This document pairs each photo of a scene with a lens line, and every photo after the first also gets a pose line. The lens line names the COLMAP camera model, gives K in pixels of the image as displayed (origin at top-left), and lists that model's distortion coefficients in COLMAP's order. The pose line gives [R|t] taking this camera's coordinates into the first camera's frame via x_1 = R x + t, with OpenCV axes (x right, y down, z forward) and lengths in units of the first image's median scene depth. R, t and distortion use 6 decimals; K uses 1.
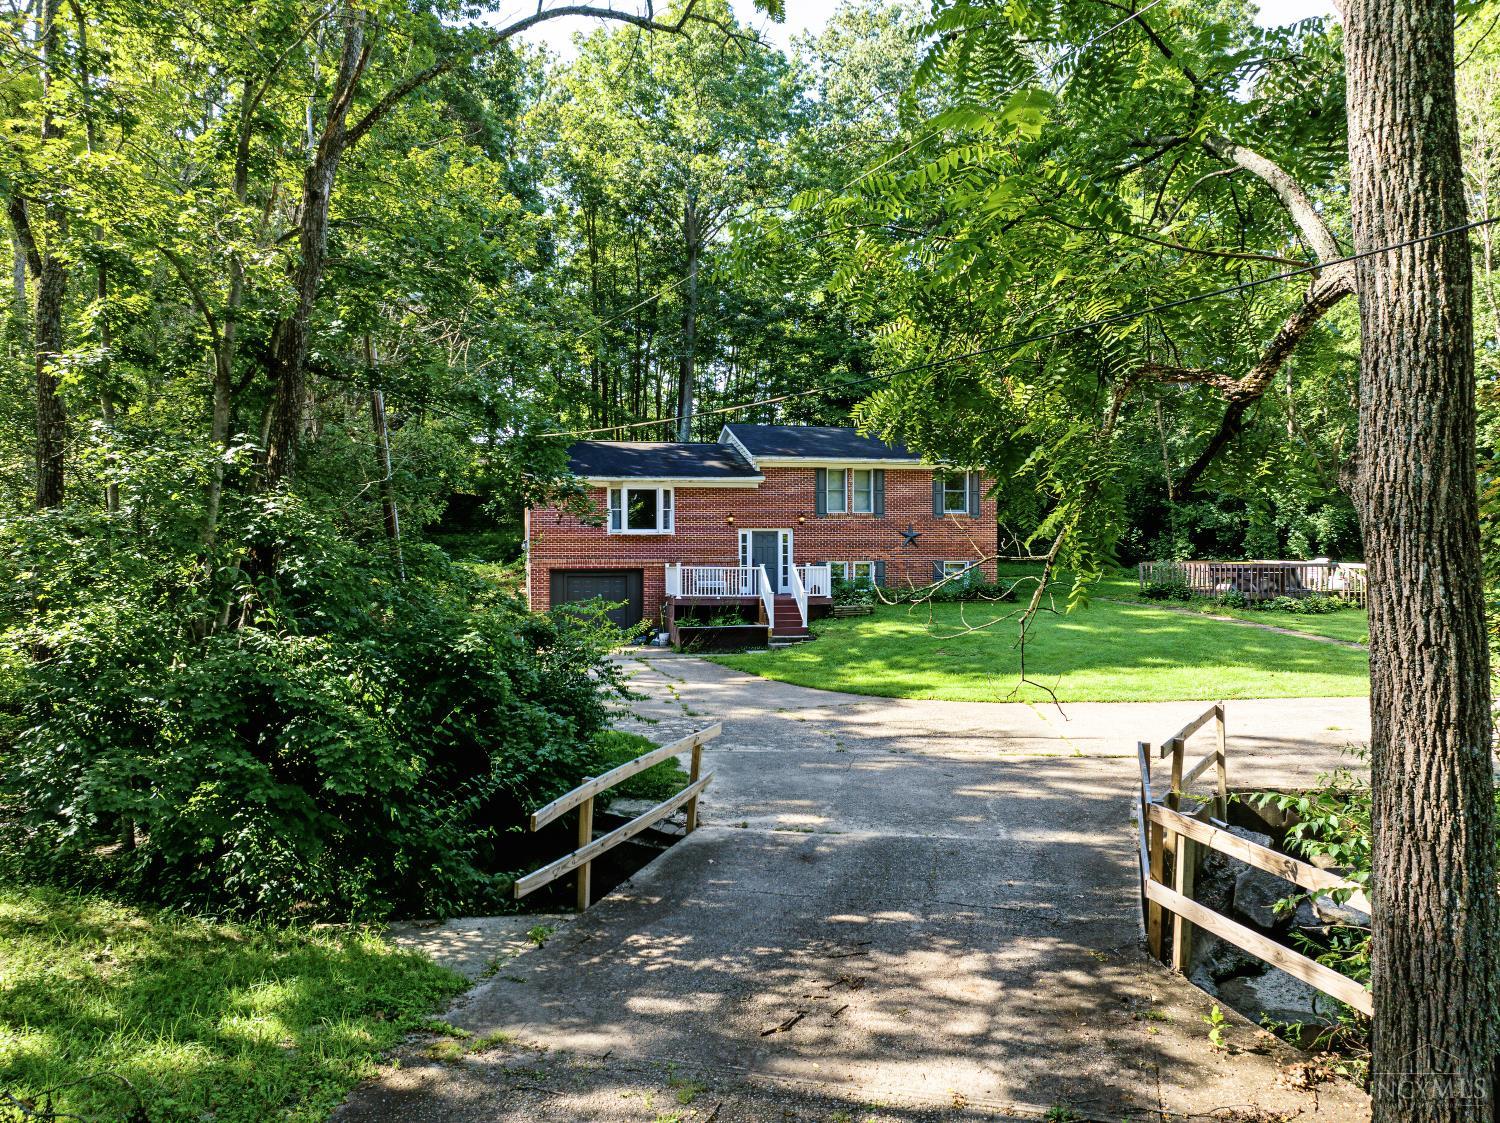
lens RADIAL K [[1060.7, 0, 755.4], [0, 1060.7, 557.6], [0, 0, 1]] dist [-0.042871, 0.005358]
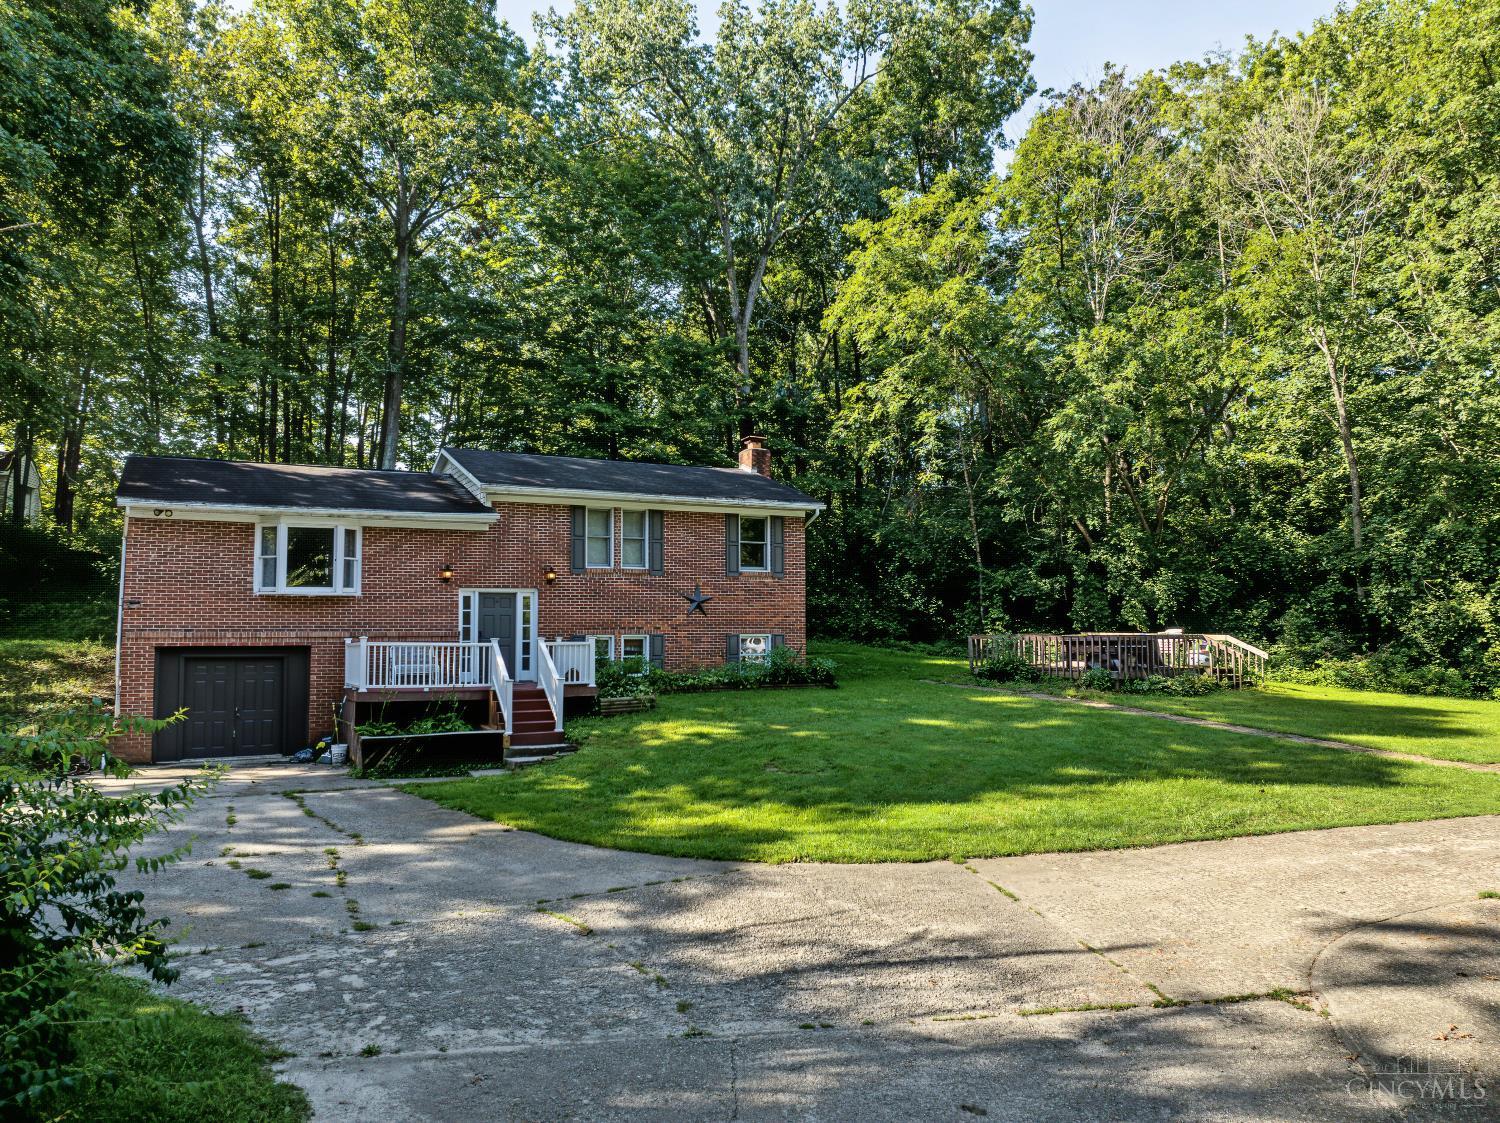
lens RADIAL K [[1060.7, 0, 755.4], [0, 1060.7, 557.6], [0, 0, 1]] dist [-0.042871, 0.005358]
pose [[0.966210, 0.014655, 0.257339, -0.006834], [0.005278, 0.997048, -0.076595, 0.007123], [-0.257702, 0.075365, 0.963281, 0.289990]]
